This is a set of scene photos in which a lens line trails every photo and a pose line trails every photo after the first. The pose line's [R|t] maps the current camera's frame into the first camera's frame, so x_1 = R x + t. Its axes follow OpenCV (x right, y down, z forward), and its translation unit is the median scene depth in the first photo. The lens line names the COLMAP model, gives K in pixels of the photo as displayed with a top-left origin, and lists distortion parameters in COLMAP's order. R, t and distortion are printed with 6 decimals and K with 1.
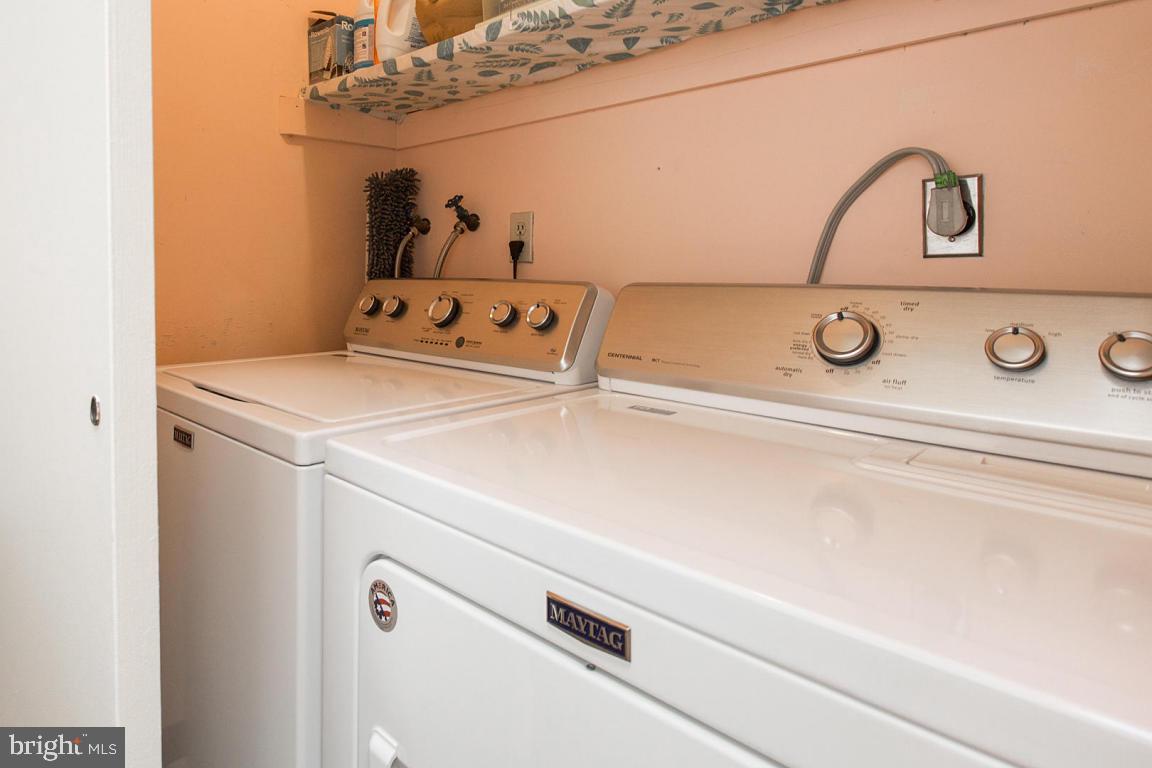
lens RADIAL K [[608.2, 0, 572.1], [0, 608.2, 388.7], [0, 0, 1]] dist [0.001270, 0.001642]
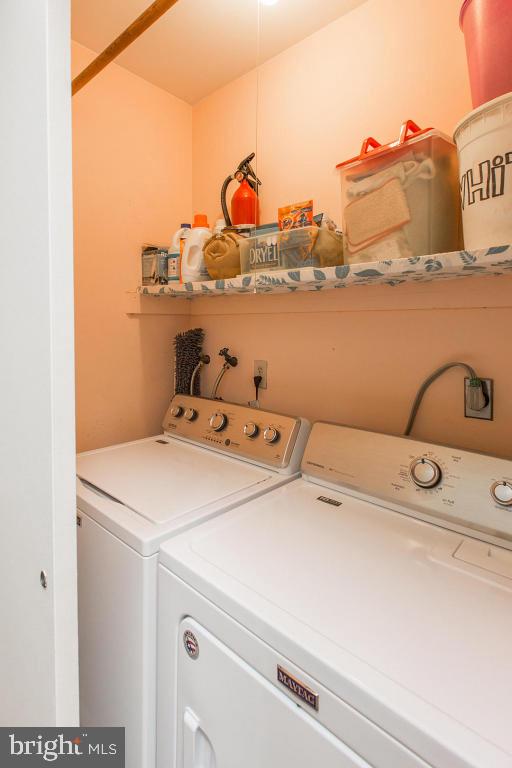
lens RADIAL K [[363.1, 0, 310.2], [0, 363.1, 308.0], [0, 0, 1]] dist [0.006122, -0.001057]
pose [[0.997488, 0.001991, 0.070812, -0.011716], [-0.001681, 0.999989, -0.004437, -0.492946], [-0.070820, 0.004307, 0.997480, -0.133788]]
